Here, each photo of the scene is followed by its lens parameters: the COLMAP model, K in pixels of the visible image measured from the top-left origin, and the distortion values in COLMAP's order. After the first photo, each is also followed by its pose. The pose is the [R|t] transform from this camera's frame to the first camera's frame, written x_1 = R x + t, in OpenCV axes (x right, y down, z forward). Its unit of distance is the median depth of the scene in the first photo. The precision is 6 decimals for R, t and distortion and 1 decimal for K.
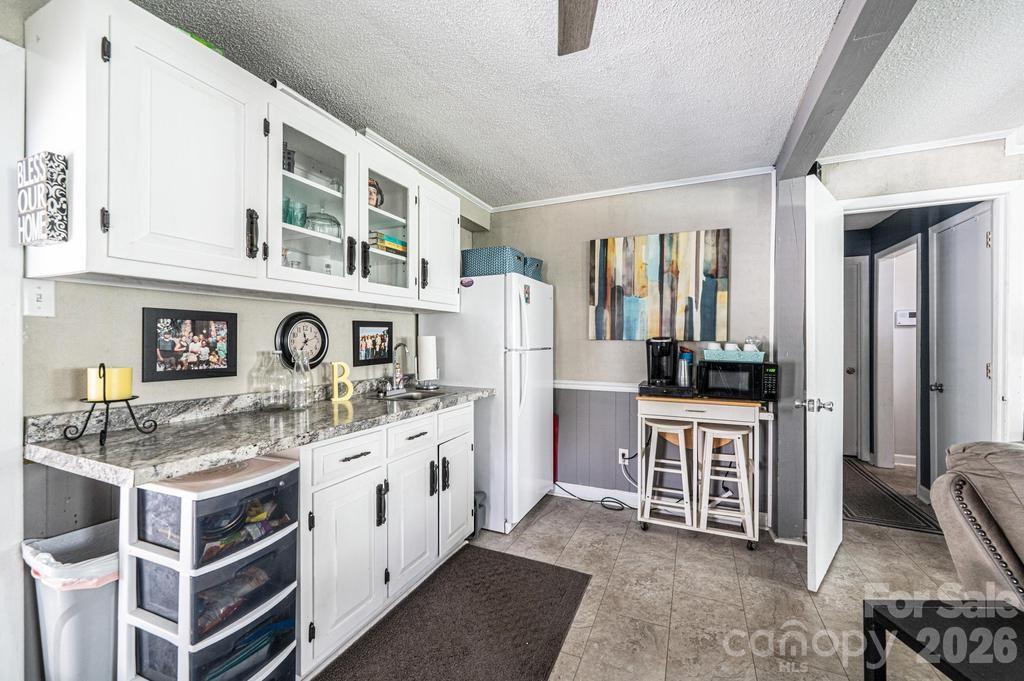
lens RADIAL K [[408.5, 0, 511.8], [0, 408.5, 337.7], [0, 0, 1]] dist [-0.000461, 0.000076]
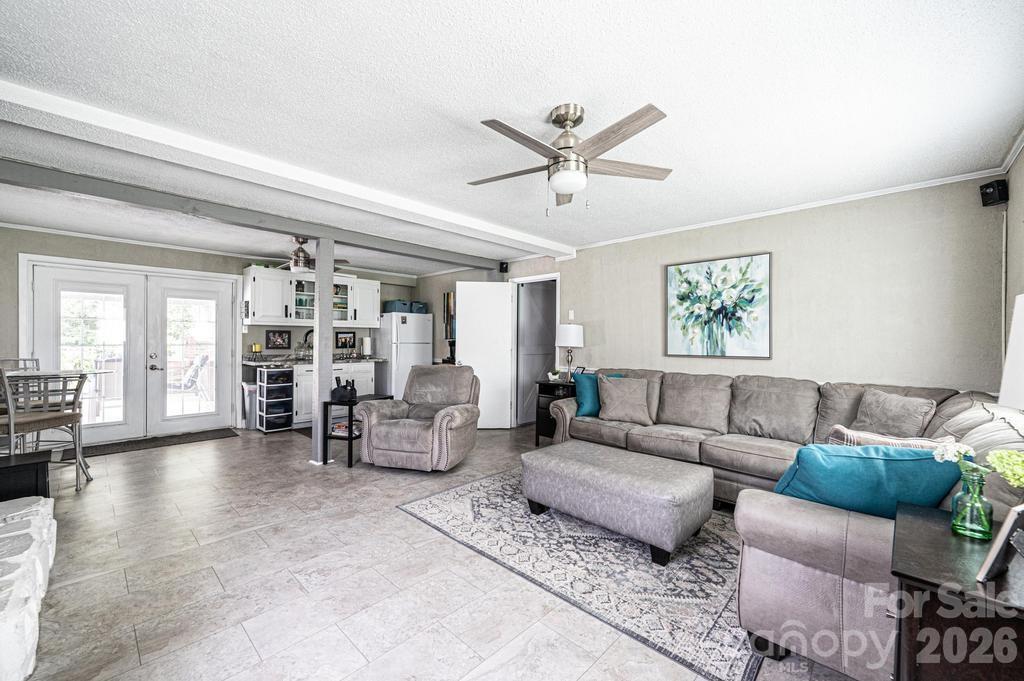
lens RADIAL K [[408.5, 0, 512.2], [0, 408.5, 338.3], [0, 0, 1]] dist [-0.000461, 0.000076]
pose [[0.945070, 0.002390, -0.326860, 2.249151], [-0.002621, 0.999997, -0.000269, -0.000608], [0.326858, 0.001111, 0.945073, -1.666095]]
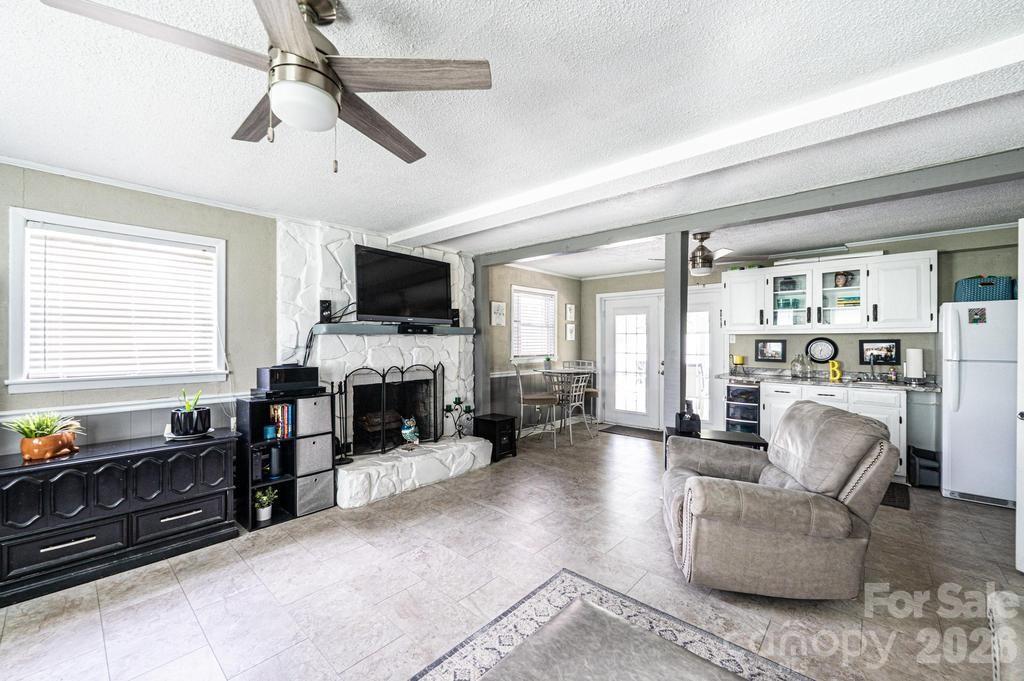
lens RADIAL K [[408.5, 0, 510.1], [0, 408.5, 339.7], [0, 0, 1]] dist [-0.000461, 0.000076]
pose [[-0.308534, -0.006326, -0.951192, 2.584098], [0.002034, 0.999971, -0.007310, -0.044974], [0.951211, -0.004190, -0.308513, 0.079880]]
